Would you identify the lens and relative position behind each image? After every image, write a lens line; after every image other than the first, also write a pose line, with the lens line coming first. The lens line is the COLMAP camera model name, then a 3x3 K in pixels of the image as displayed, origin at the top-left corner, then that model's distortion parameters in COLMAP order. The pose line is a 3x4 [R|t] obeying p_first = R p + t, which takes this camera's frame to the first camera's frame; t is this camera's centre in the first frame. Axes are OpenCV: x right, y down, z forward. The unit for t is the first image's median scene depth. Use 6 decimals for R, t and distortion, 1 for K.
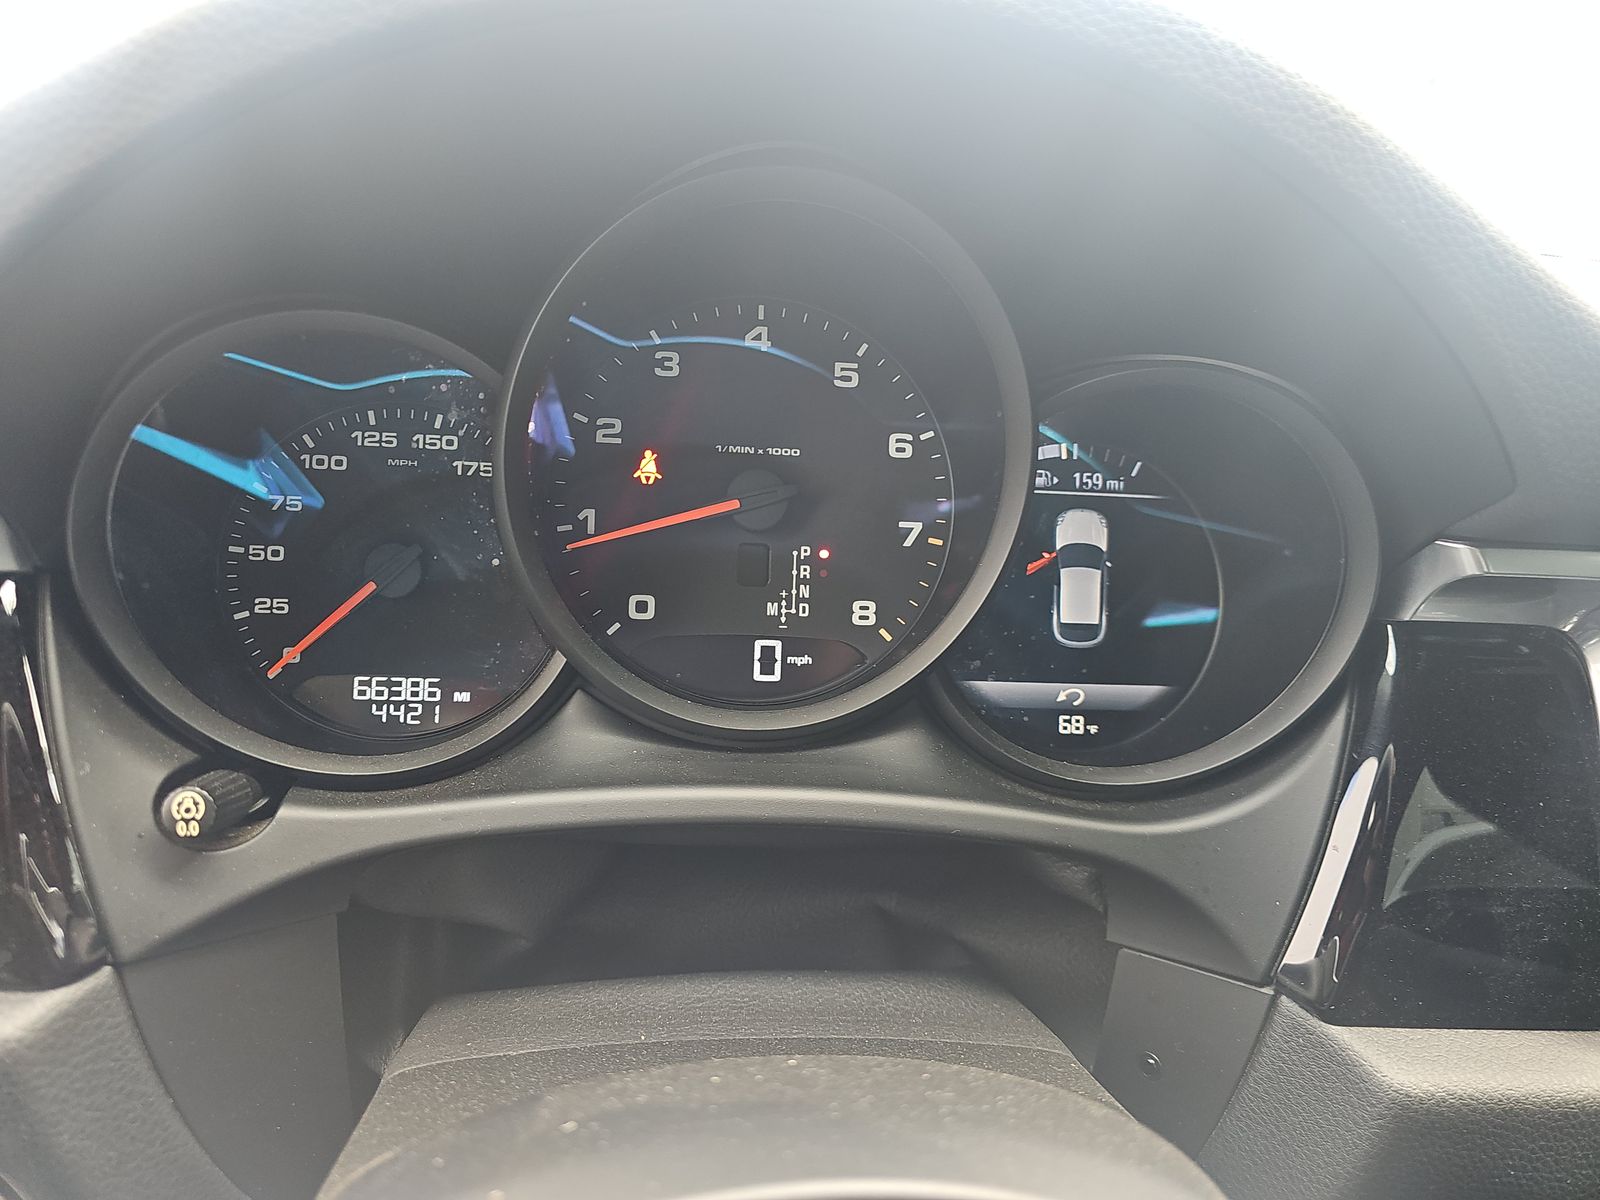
lens RADIAL K [[1083.2, 0, 794.1], [0, 1083.2, 591.2], [0, 0, 1]] dist [0.016856, -0.022414]
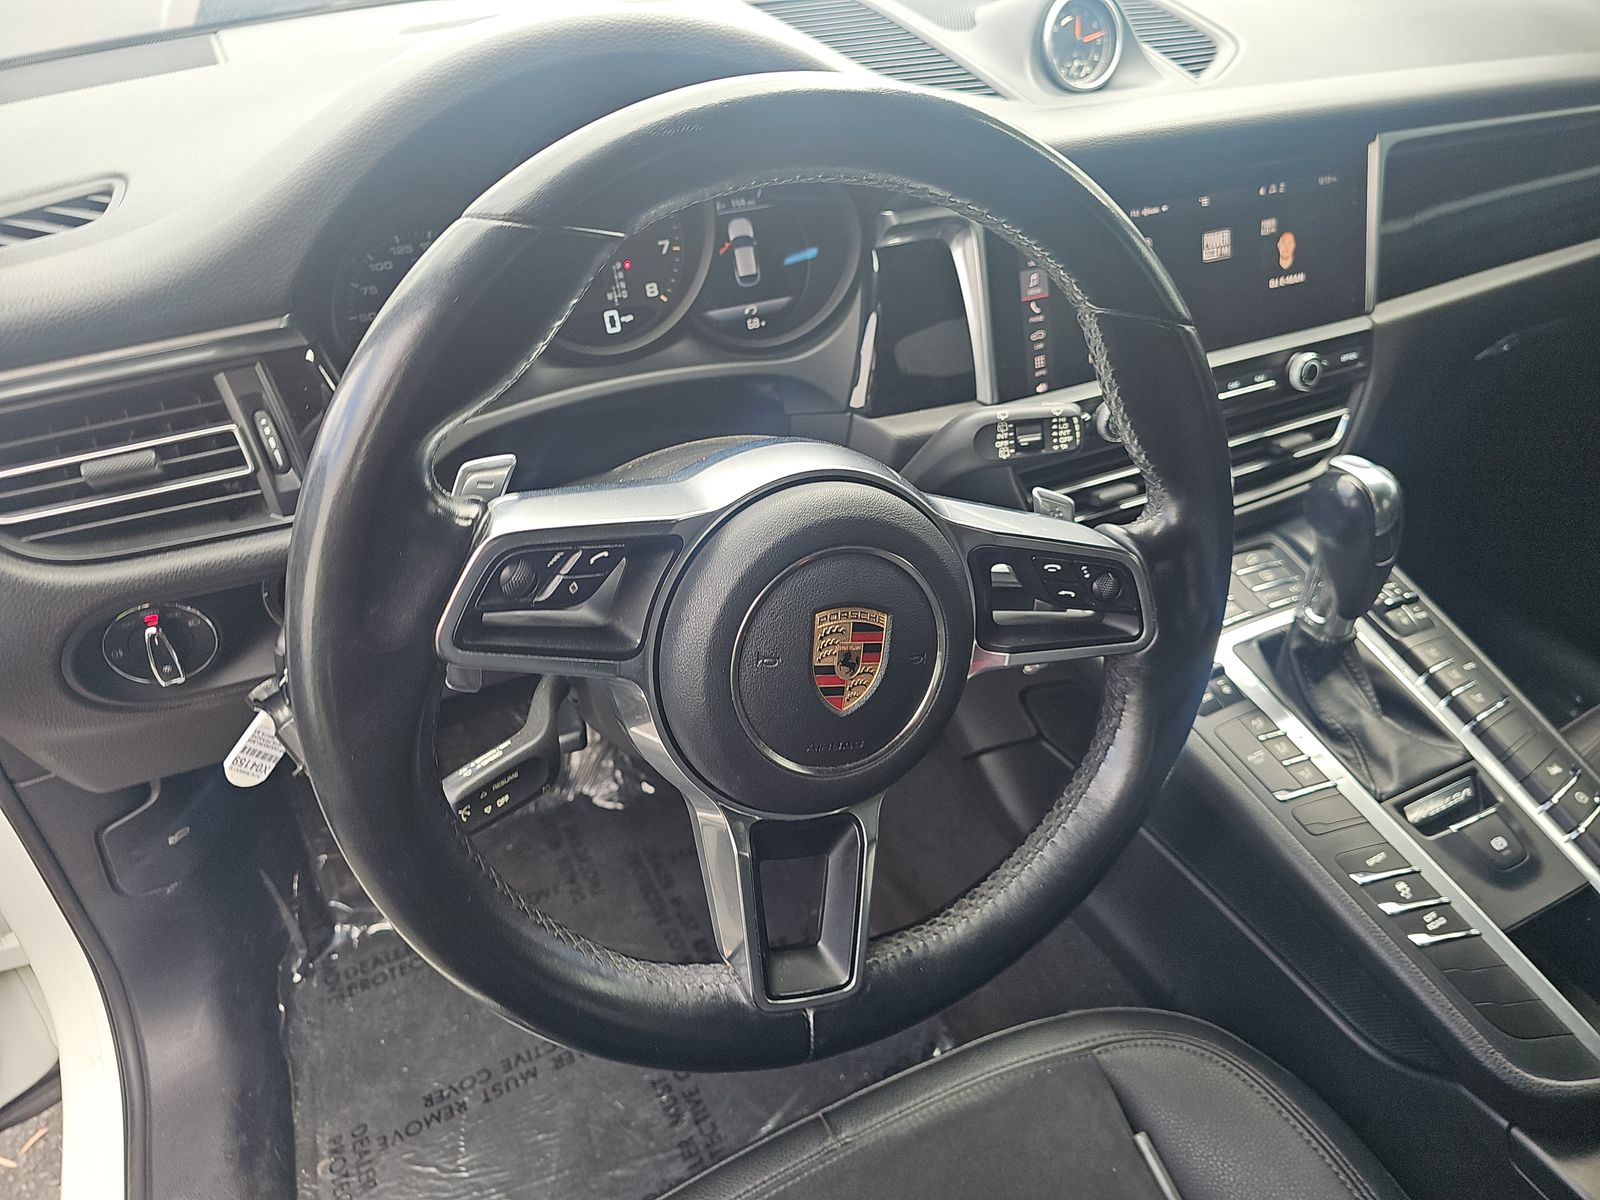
lens RADIAL K [[1083.2, 0, 799.8], [0, 1083.2, 598.9], [0, 0, 1]] dist [0.016856, -0.022414]
pose [[0.932747, -0.266934, 0.242340, -0.342658], [0.174524, 0.922474, 0.344360, -0.102841], [-0.315474, -0.278907, 0.907021, -1.193635]]
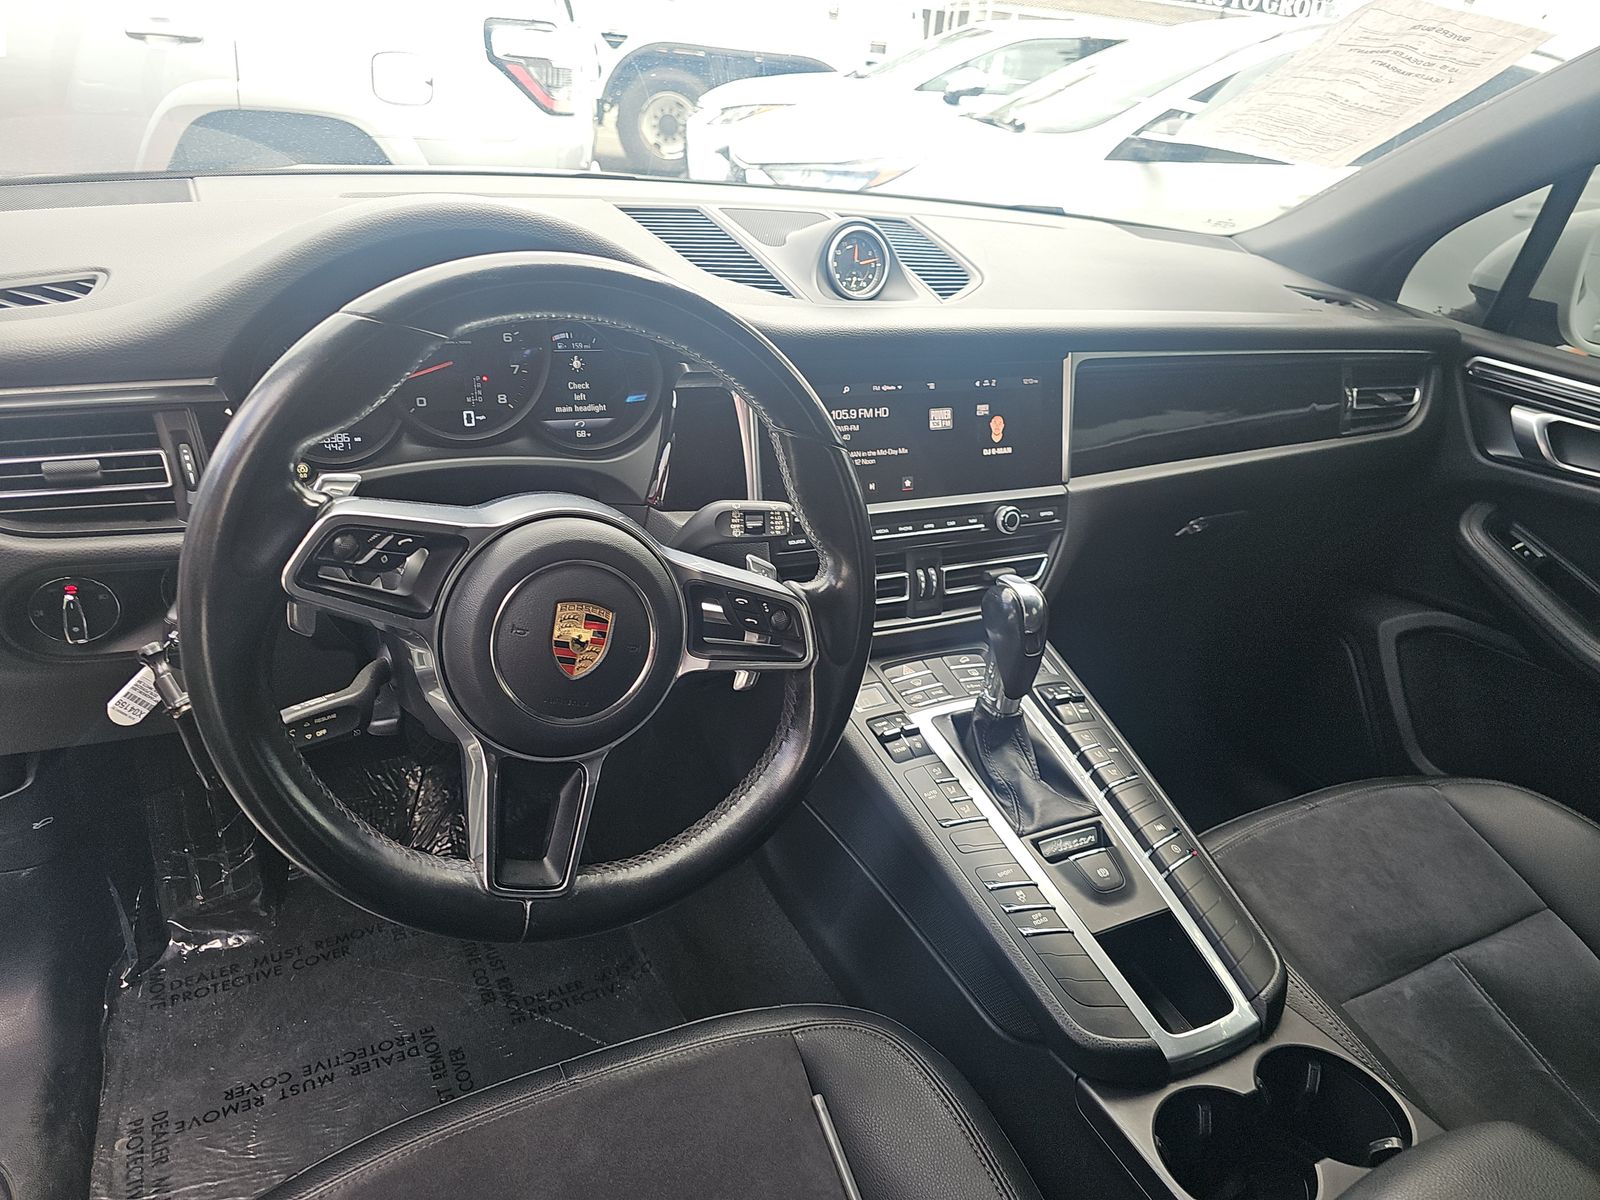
lens RADIAL K [[1083.2, 0, 795.5], [0, 1083.2, 608.3], [0, 0, 1]] dist [0.016856, -0.022414]
pose [[0.928098, -0.137953, 0.345838, -0.279947], [0.066813, 0.975458, 0.209804, 0.010716], [-0.366293, -0.171612, 0.914537, -1.964267]]
